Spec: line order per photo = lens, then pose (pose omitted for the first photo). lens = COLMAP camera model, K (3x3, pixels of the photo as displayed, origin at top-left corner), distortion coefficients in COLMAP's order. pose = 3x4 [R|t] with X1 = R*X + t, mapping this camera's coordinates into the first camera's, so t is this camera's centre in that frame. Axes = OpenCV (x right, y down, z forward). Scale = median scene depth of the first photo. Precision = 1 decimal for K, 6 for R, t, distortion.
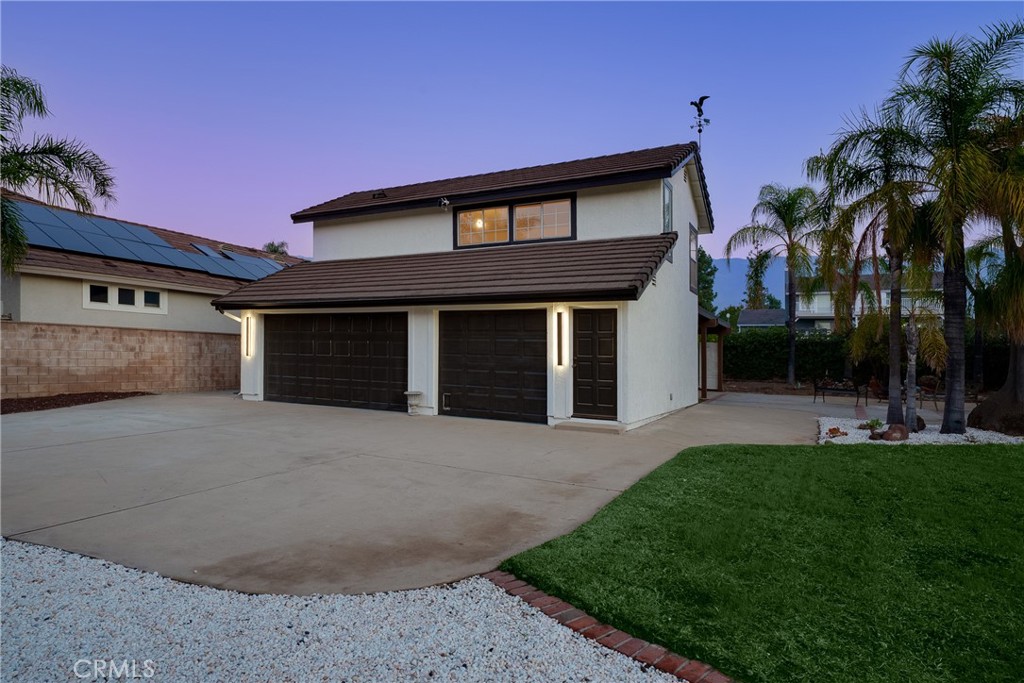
lens RADIAL K [[592.1, 0, 500.2], [0, 592.1, 360.9], [0, 0, 1]] dist [0.007721, 0.001571]
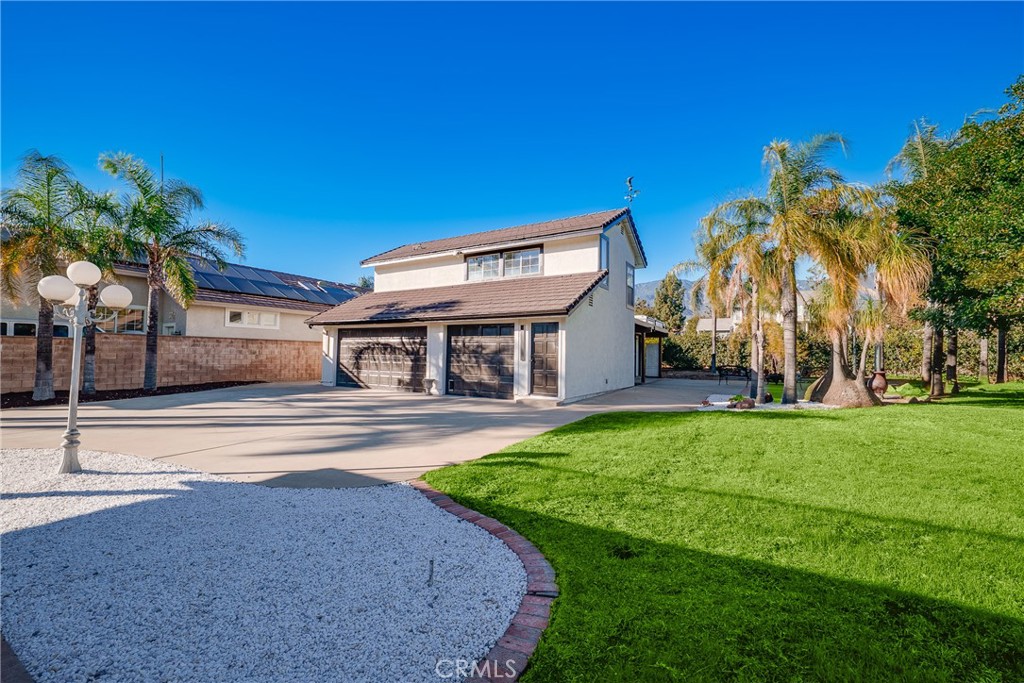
lens RADIAL K [[435.3, 0, 510.8], [0, 435.3, 333.4], [0, 0, 1]] dist [-0.014761, 0.000082]
pose [[0.998573, -0.013921, -0.051552, 0.105960], [0.010923, 0.998257, -0.058001, 0.002550], [0.052269, 0.057355, 0.996985, -0.084821]]
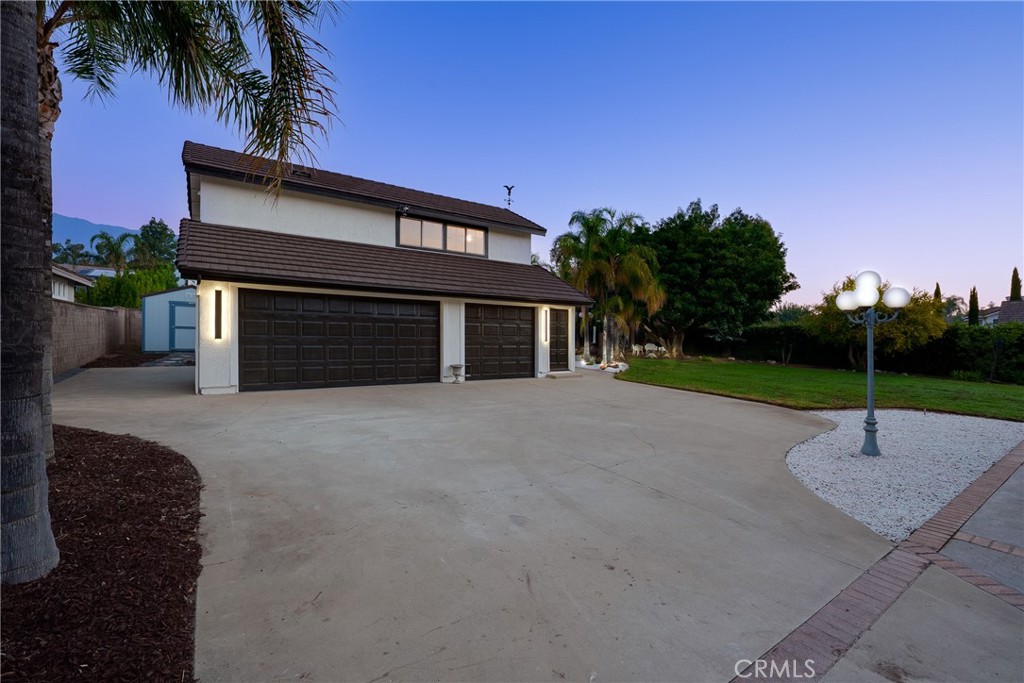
lens RADIAL K [[424.0, 0, 510.7], [0, 424.0, 342.9], [0, 0, 1]] dist [0.004182, 0.000131]
pose [[0.468726, -0.030696, 0.882810, -0.804370], [0.002484, 0.999438, 0.033433, -0.022597], [-0.883340, -0.013478, 0.468539, 0.421105]]
